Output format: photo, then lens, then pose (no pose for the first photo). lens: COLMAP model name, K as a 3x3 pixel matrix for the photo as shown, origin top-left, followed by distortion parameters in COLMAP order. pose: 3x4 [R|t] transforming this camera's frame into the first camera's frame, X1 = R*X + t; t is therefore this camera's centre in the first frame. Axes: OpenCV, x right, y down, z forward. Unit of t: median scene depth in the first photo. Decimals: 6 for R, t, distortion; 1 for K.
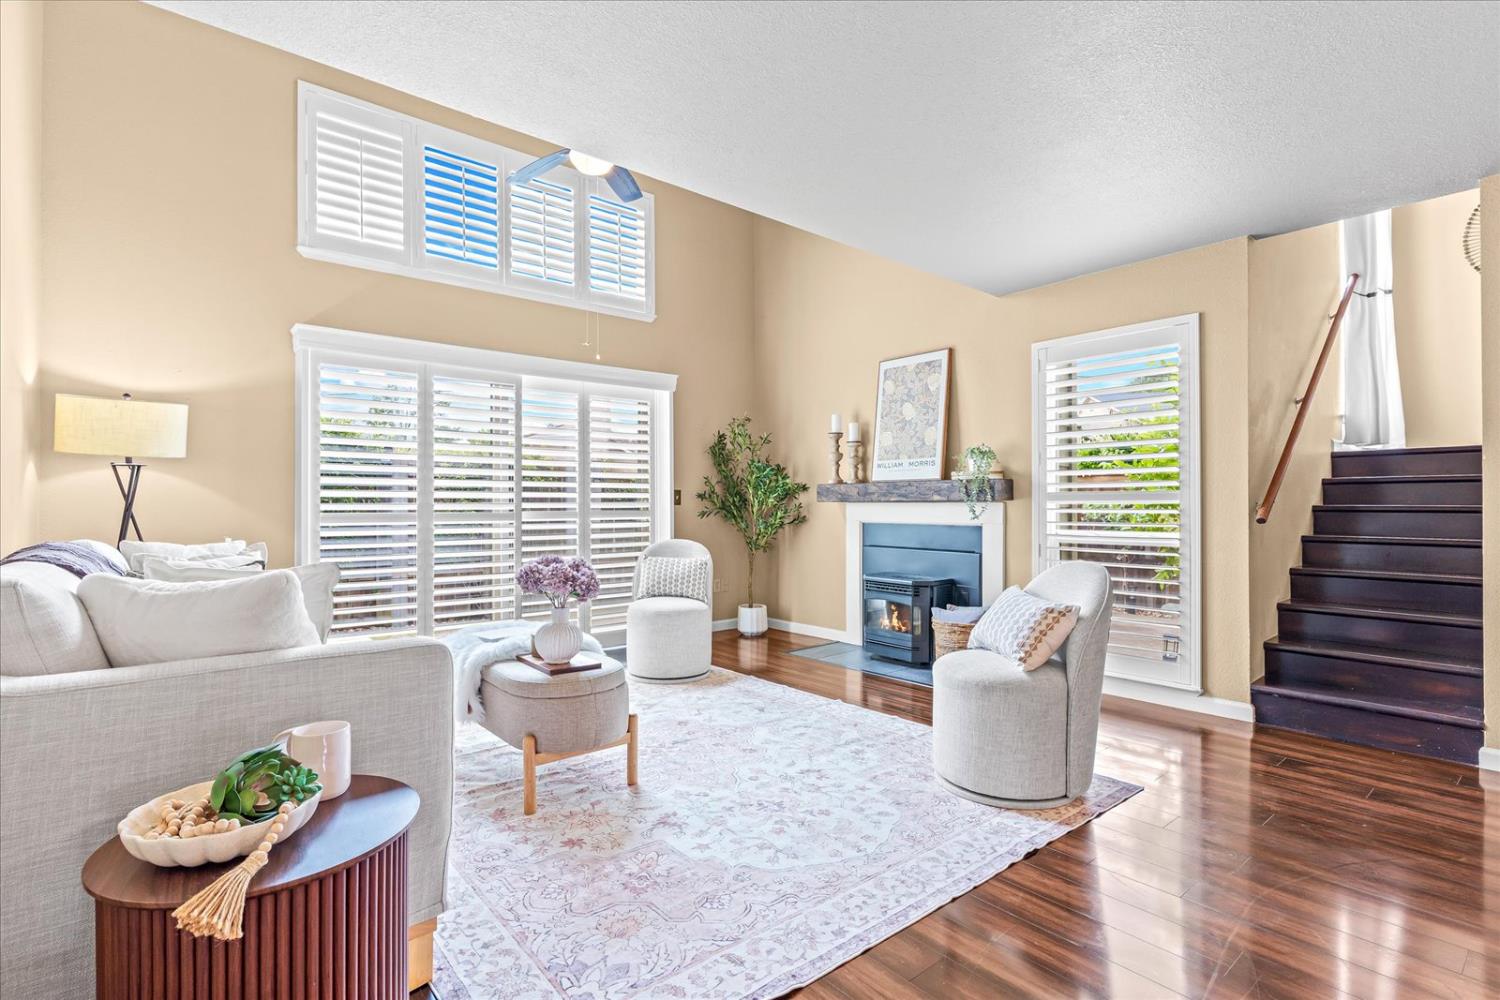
lens RADIAL K [[715.1, 0, 745.2], [0, 715.1, 502.6], [0, 0, 1]] dist [0.001023, -0.001322]
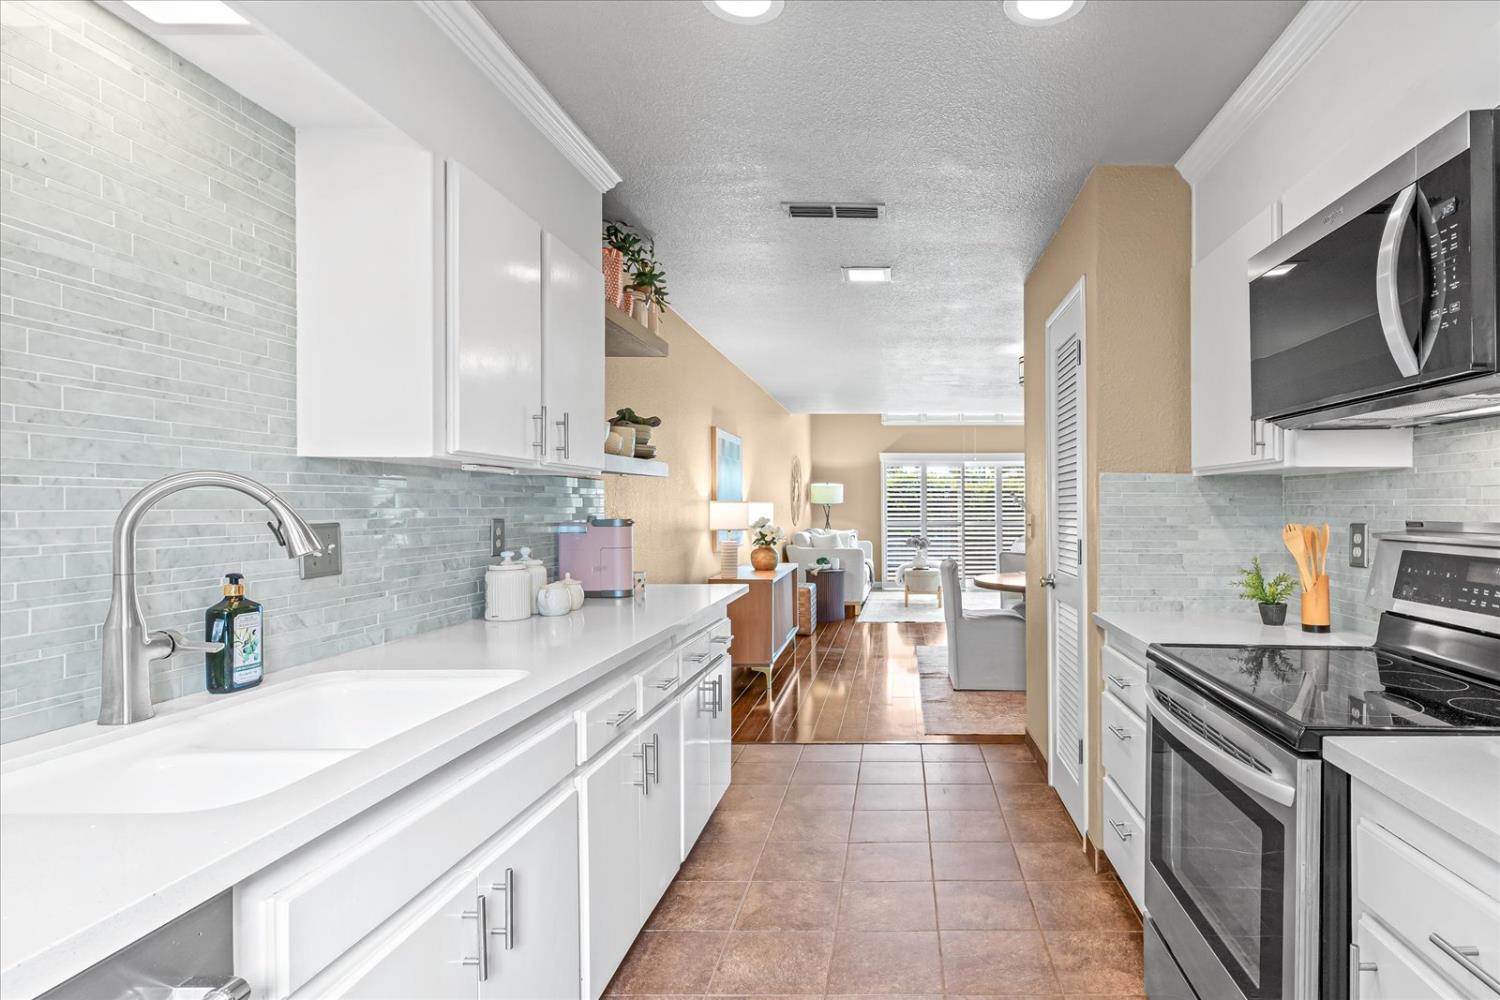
lens RADIAL K [[764.4, 0, 916.0], [0, 764.4, 524.6], [0, 0, 1]] dist [-0.005910, 0.001014]
pose [[0.777795, 0.017652, -0.628270, 1.438212], [0.001344, 0.999557, 0.029747, -0.063838], [0.628517, -0.023982, 0.777426, -1.300223]]
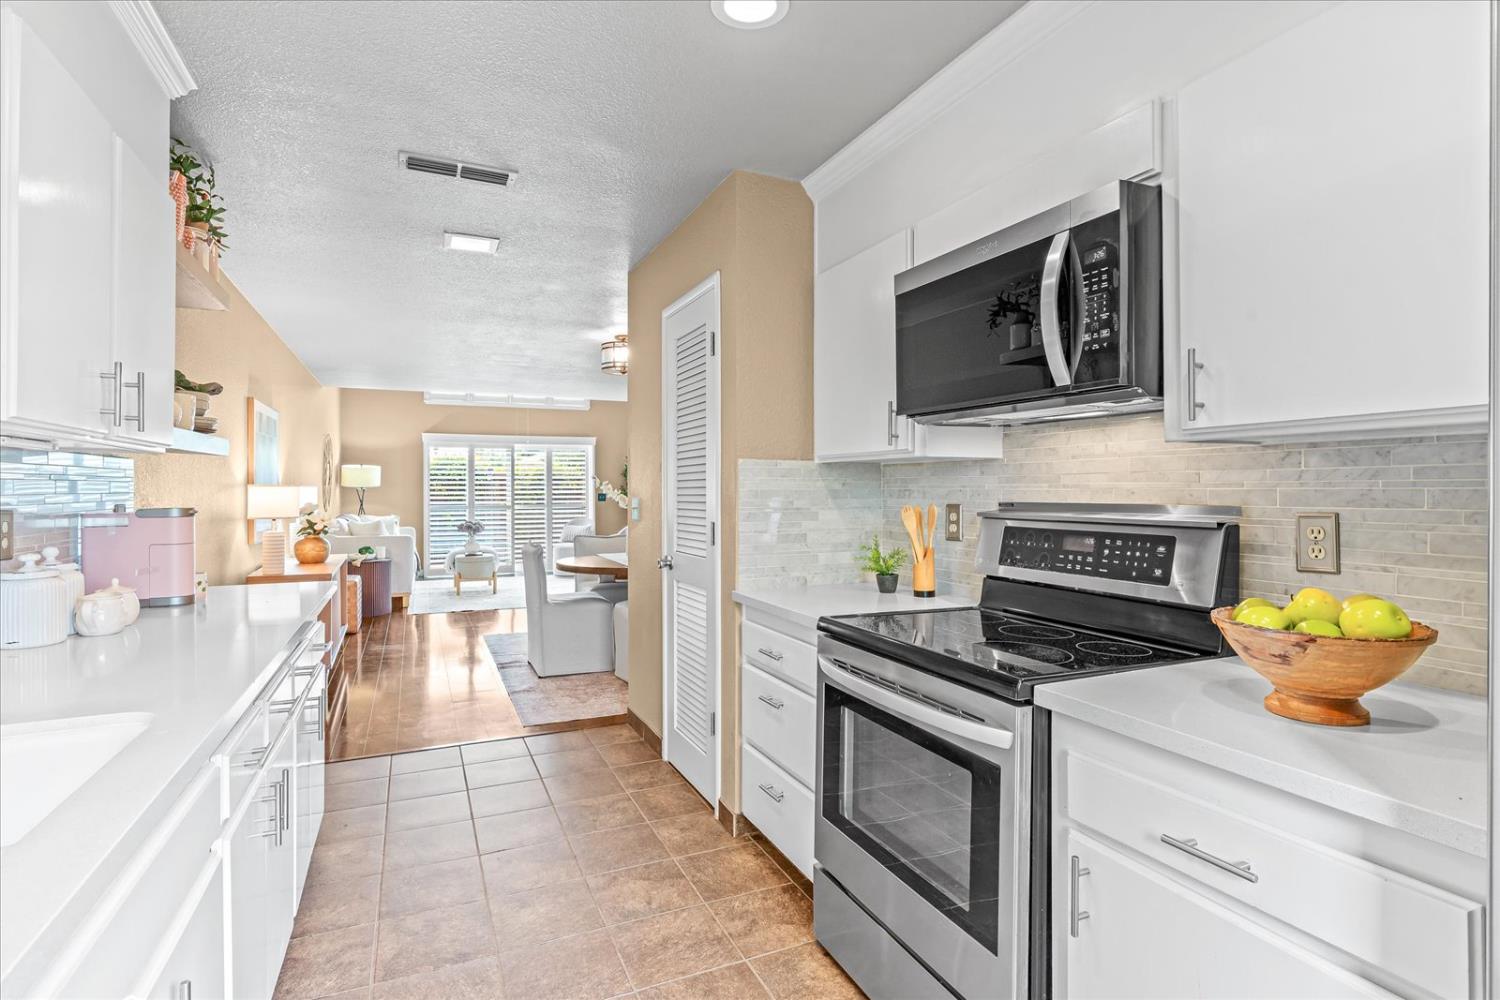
lens RADIAL K [[732.4, 0, 751.0], [0, 732.4, 502.1], [0, 0, 1]] dist [-0.001435, -0.001311]
pose [[0.963367, 0.005425, -0.268130, 1.337143], [0.001056, 0.999711, 0.024022, -0.065321], [0.268183, -0.023425, 0.963083, -1.331771]]
